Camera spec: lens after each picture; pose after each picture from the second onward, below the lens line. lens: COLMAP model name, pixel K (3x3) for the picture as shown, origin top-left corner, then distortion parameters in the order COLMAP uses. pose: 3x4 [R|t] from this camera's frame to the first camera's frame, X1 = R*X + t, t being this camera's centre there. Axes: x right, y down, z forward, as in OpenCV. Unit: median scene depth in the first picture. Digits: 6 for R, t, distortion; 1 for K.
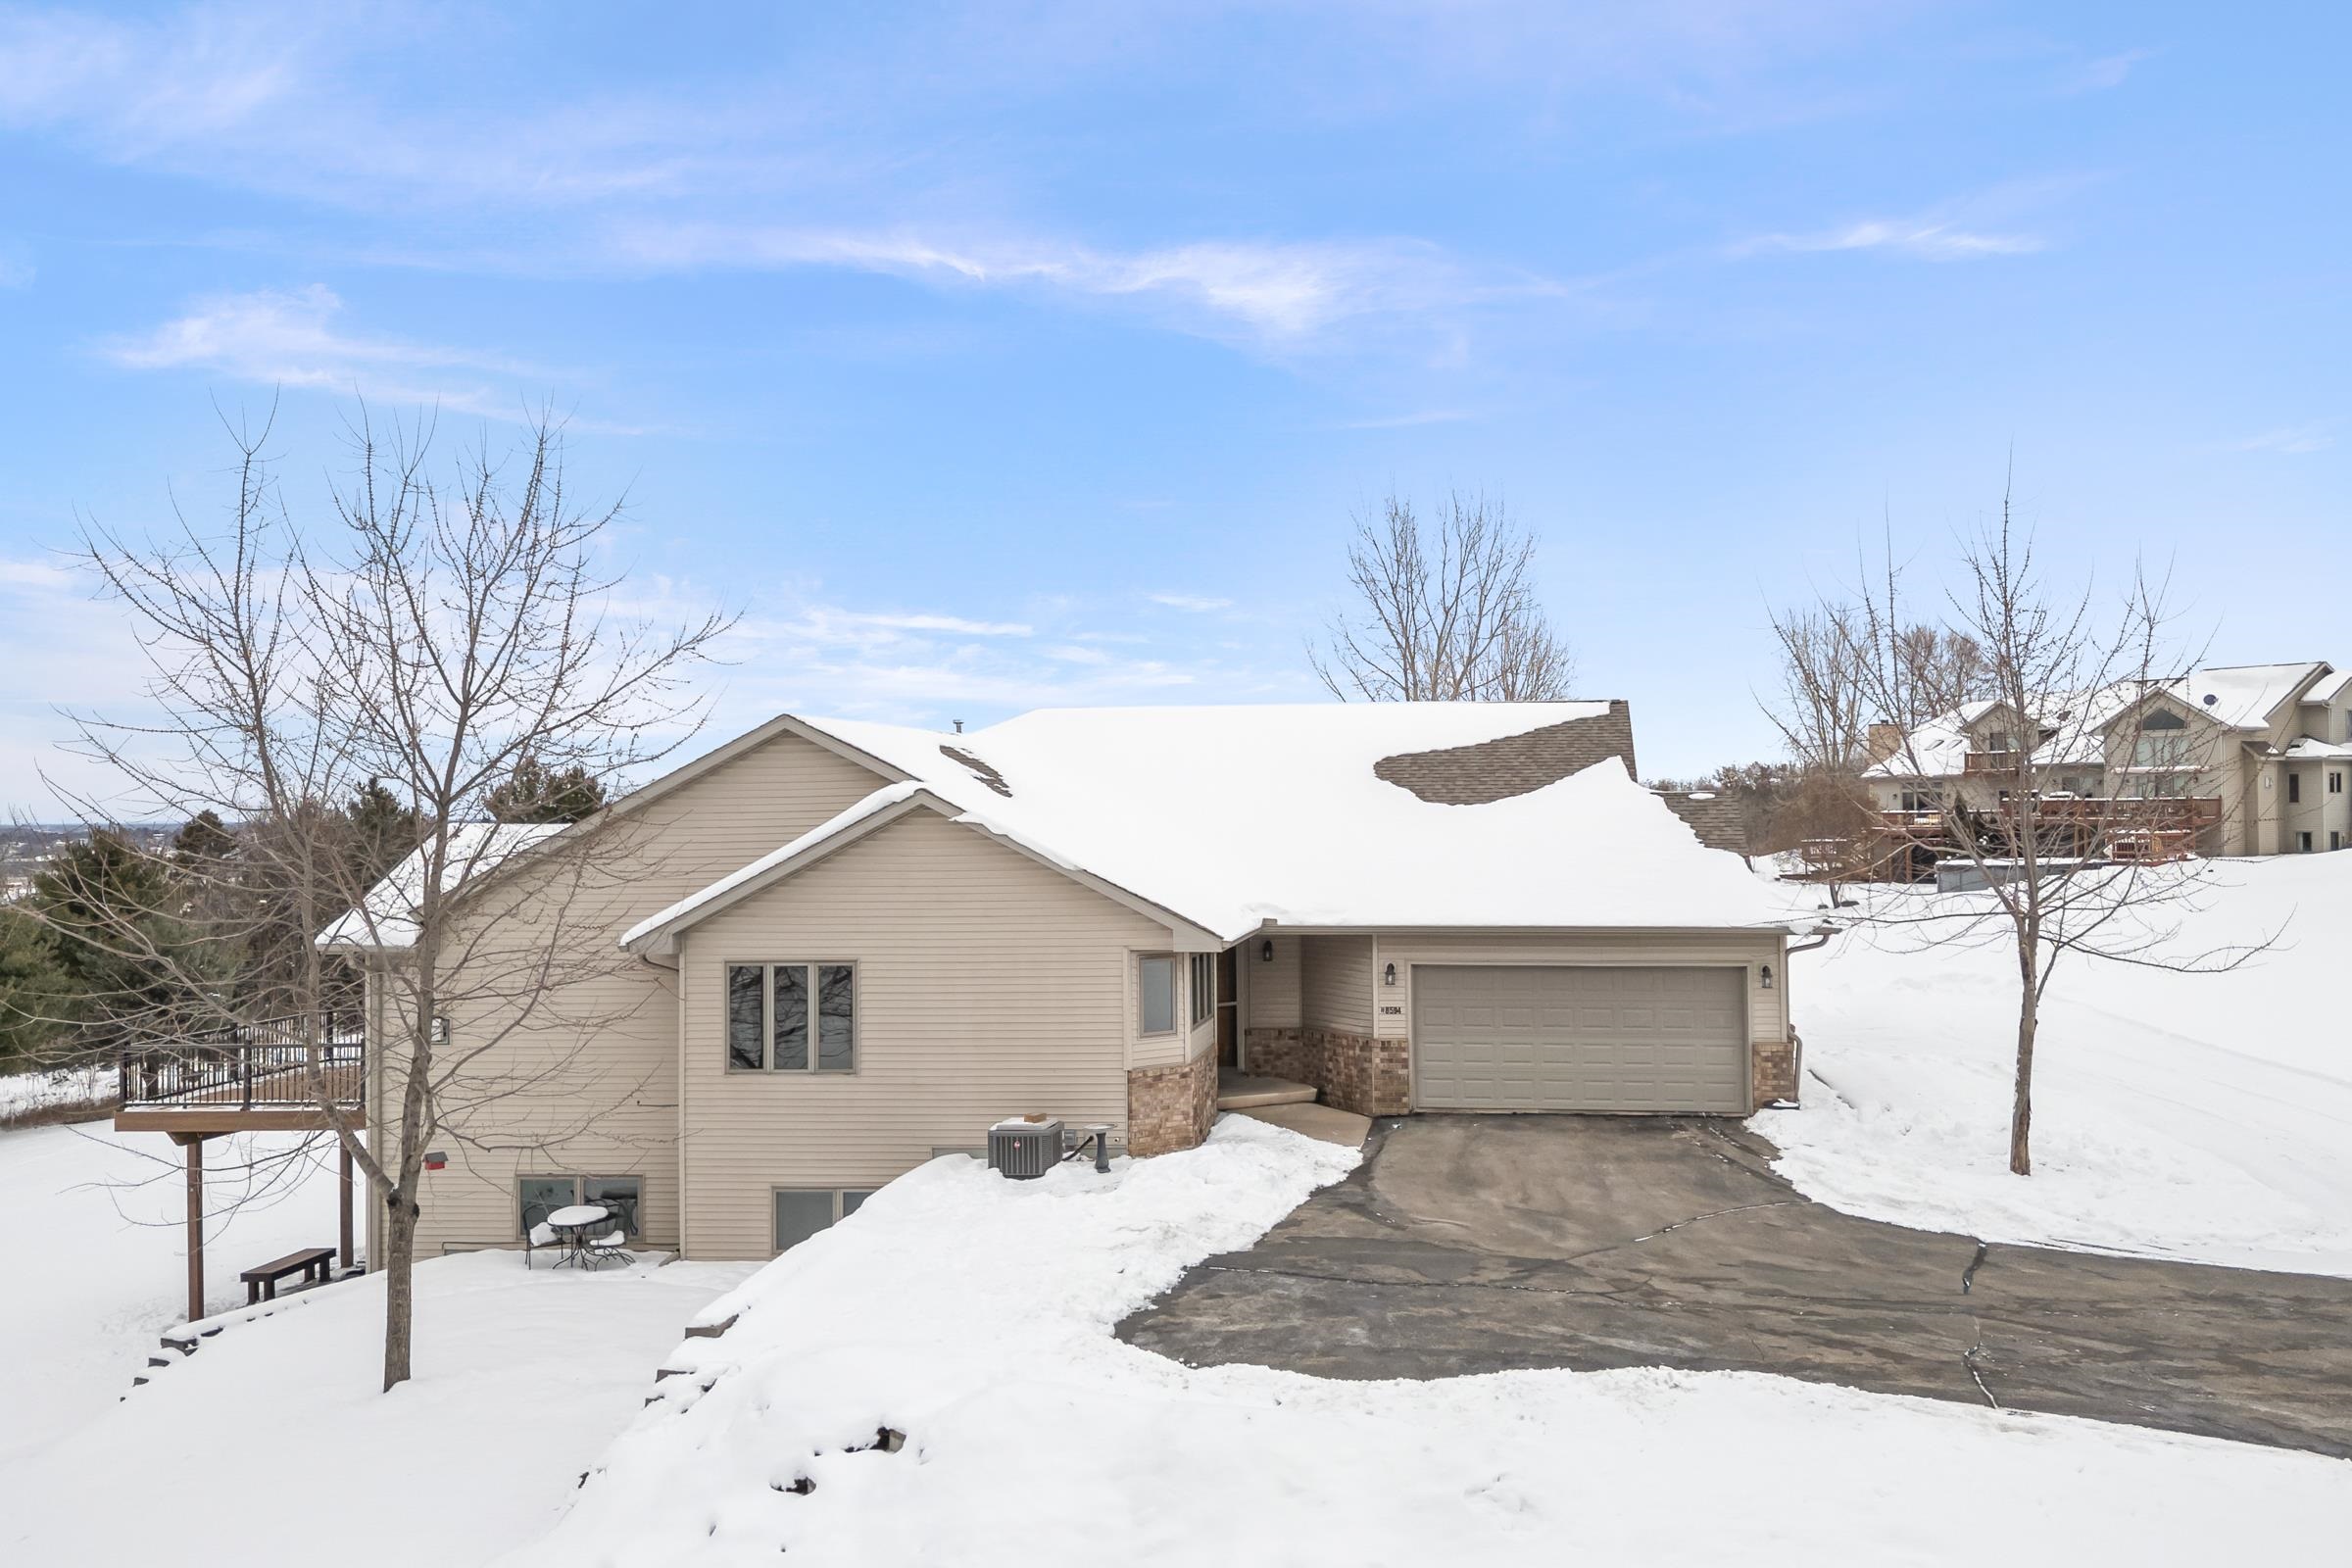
lens RADIAL K [[1928.6, 0, 1197.3], [0, 1928.6, 785.1], [0, 0, 1]] dist [0.029494, 0.005632]
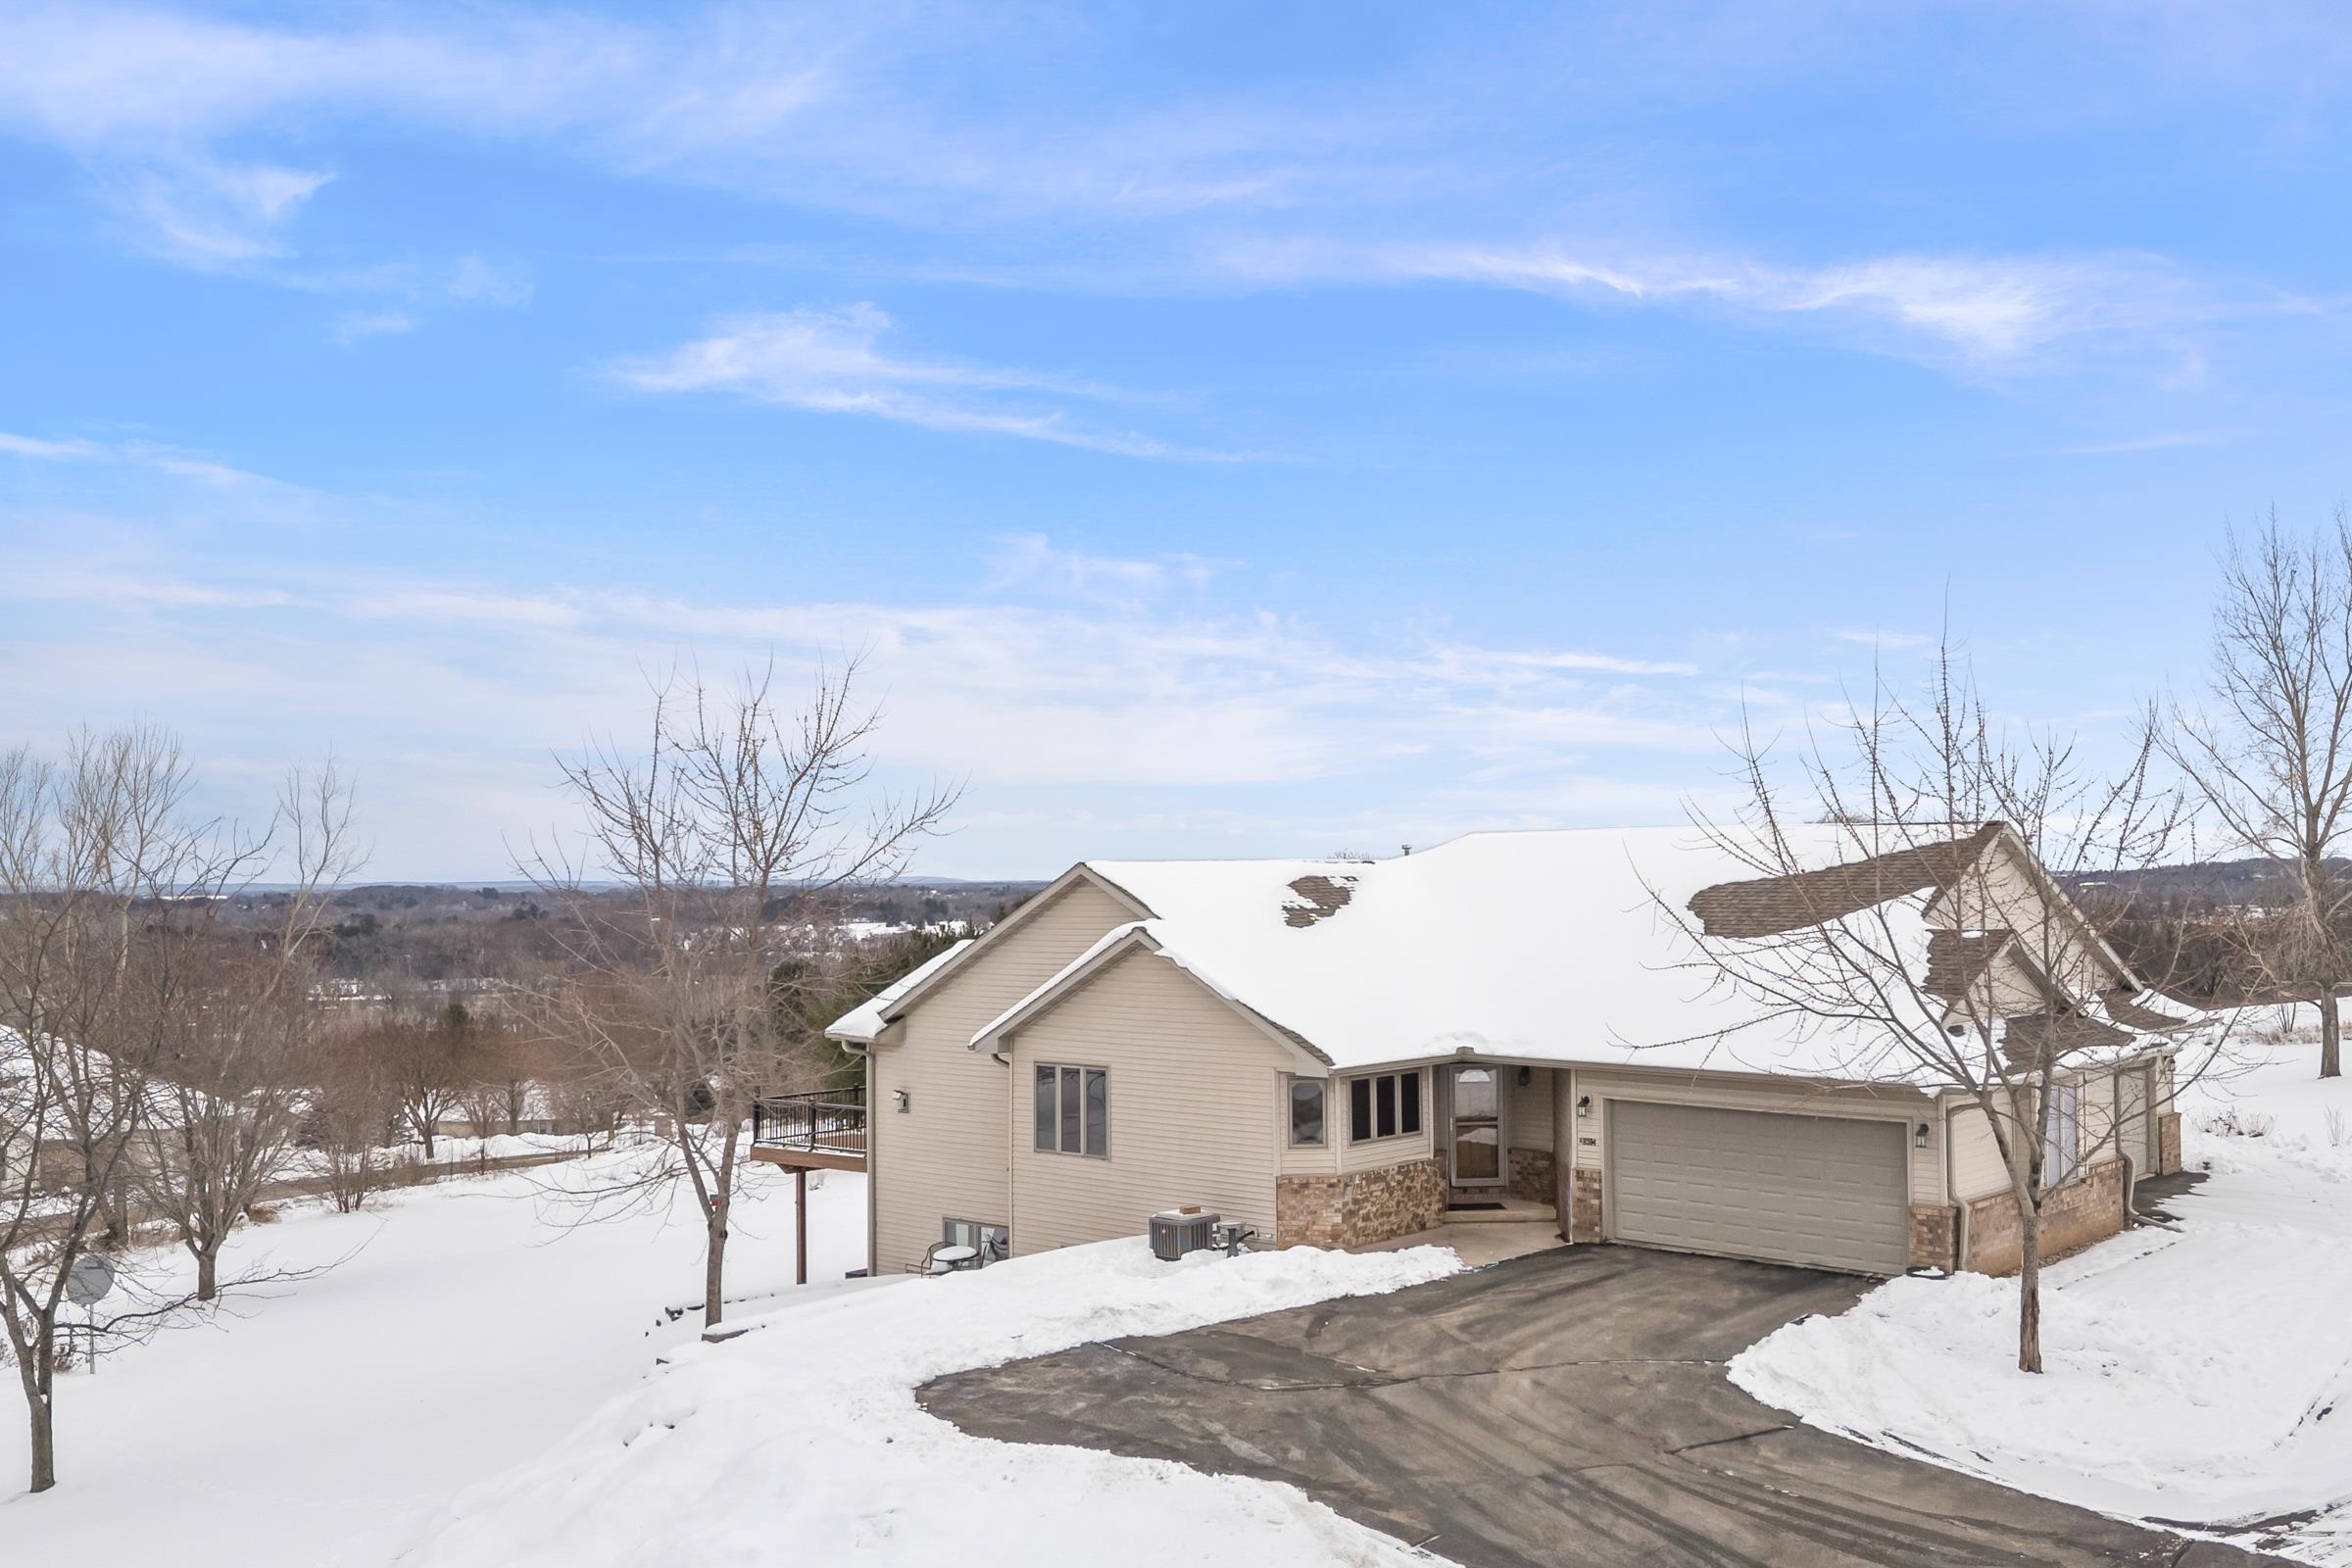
lens RADIAL K [[1928.6, 0, 1182.8], [0, 1928.6, 776.9], [0, 0, 1]] dist [0.029494, 0.005632]
pose [[0.845536, -0.026624, -0.533255, 0.532510], [0.004901, 0.999101, -0.042110, -0.041331], [0.533897, 0.032992, 0.844906, -0.007444]]
